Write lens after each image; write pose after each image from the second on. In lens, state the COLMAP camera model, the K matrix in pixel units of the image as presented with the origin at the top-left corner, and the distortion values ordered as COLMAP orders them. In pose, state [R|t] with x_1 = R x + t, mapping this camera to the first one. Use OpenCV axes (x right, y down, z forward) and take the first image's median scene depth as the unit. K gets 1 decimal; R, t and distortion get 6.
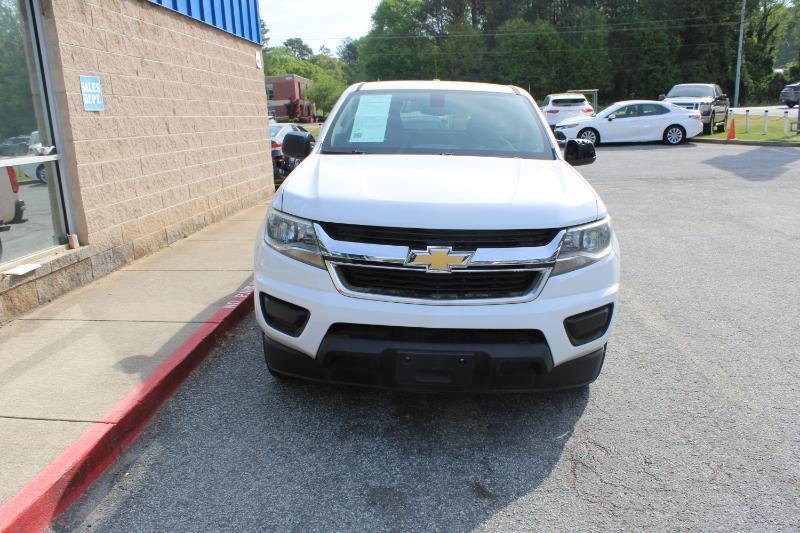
lens RADIAL K [[654.6, 0, 395.5], [0, 654.6, 268.1], [0, 0, 1]] dist [-0.171412, 0.155392]
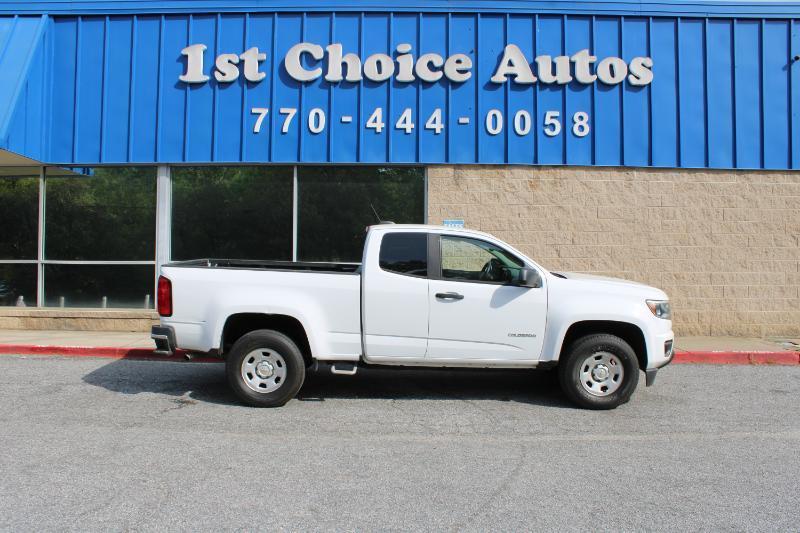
lens RADIAL K [[654.6, 0, 395.5], [0, 654.6, 268.1], [0, 0, 1]] dist [-0.171412, 0.155392]
pose [[0.064364, 0.052338, -0.996553, 0.737906], [-0.233044, 0.971800, 0.035987, -0.117588], [0.970334, 0.229925, 0.074746, 0.424421]]
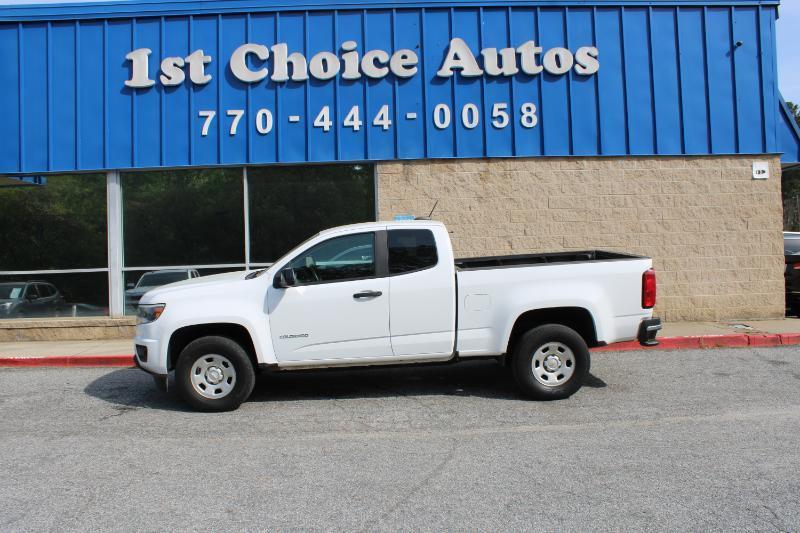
lens RADIAL K [[654.6, 0, 395.5], [0, 654.6, 268.1], [0, 0, 1]] dist [-0.171412, 0.155392]
pose [[0.093806, 0.054621, -0.994091, 0.741527], [-0.197250, 0.979720, 0.035218, -0.128118], [0.975855, 0.192781, 0.102677, 0.468672]]
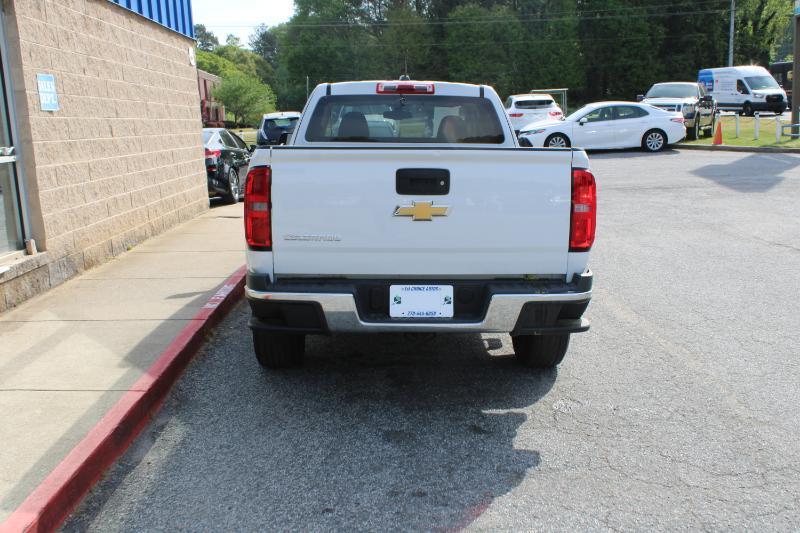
lens RADIAL K [[809.6, 0, 400.0], [0, 809.6, 266.5], [0, 0, 1]] dist [-0.124958, 0.138646]
pose [[0.995448, -0.013304, 0.094371, -0.039117], [0.018212, 0.998515, -0.051335, 0.032142], [-0.093548, 0.052820, 0.994213, -0.128831]]
